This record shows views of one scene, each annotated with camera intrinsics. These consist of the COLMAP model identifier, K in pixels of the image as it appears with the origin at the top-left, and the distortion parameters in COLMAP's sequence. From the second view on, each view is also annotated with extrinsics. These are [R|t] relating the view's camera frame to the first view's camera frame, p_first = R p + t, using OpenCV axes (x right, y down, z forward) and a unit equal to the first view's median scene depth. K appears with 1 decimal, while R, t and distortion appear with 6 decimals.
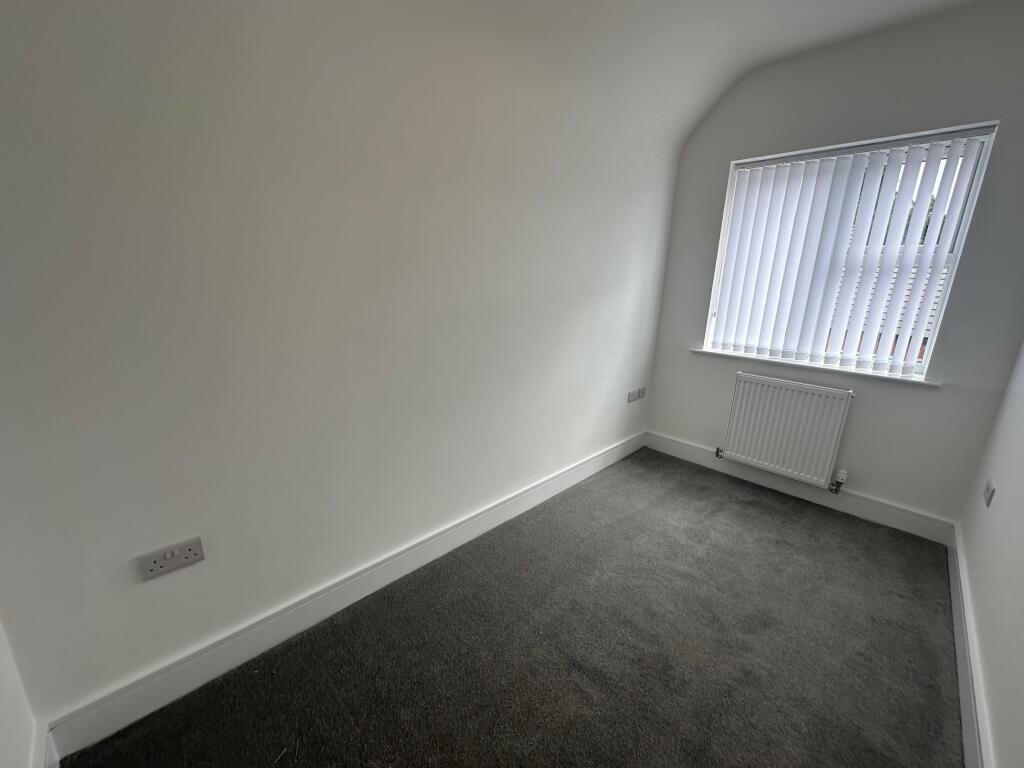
lens RADIAL K [[408.2, 0, 512.0], [0, 408.2, 384.0], [0, 0, 1]] dist [-0.003098, 0.000035]
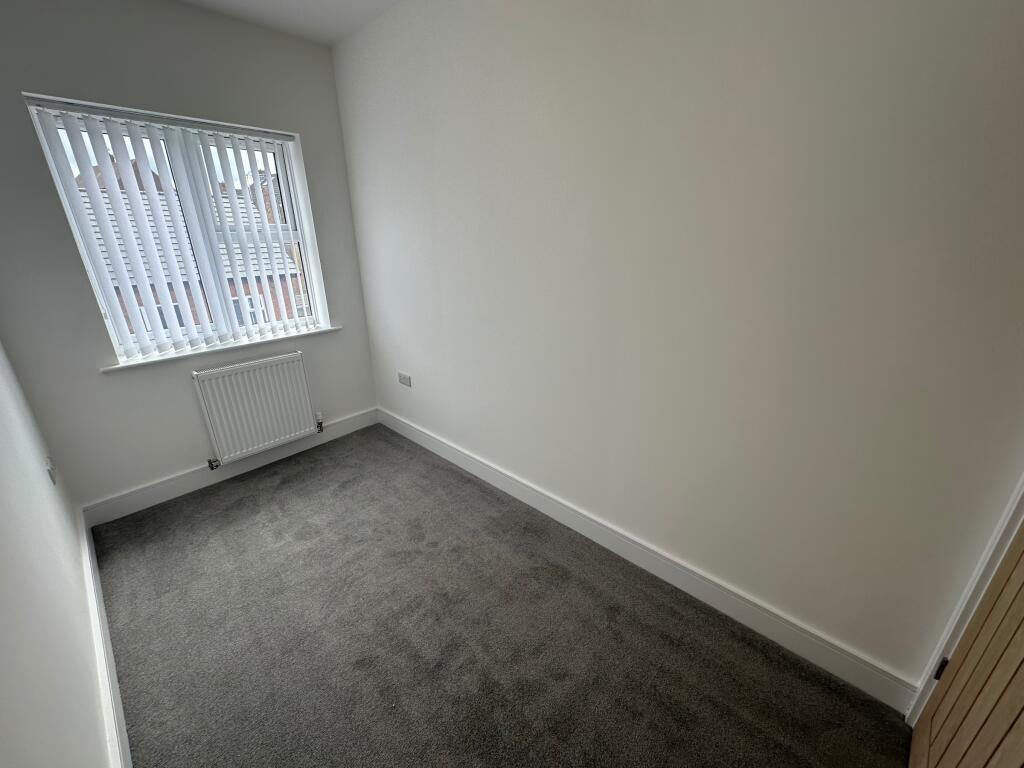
lens RADIAL K [[408.2, 0, 512.0], [0, 408.2, 384.0], [0, 0, 1]] dist [-0.003098, 0.000035]
pose [[-0.039679, -0.387487, 0.921021, -0.315491], [0.257808, 0.886568, 0.384099, -0.188068], [-0.965381, 0.252687, 0.064720, 0.326388]]
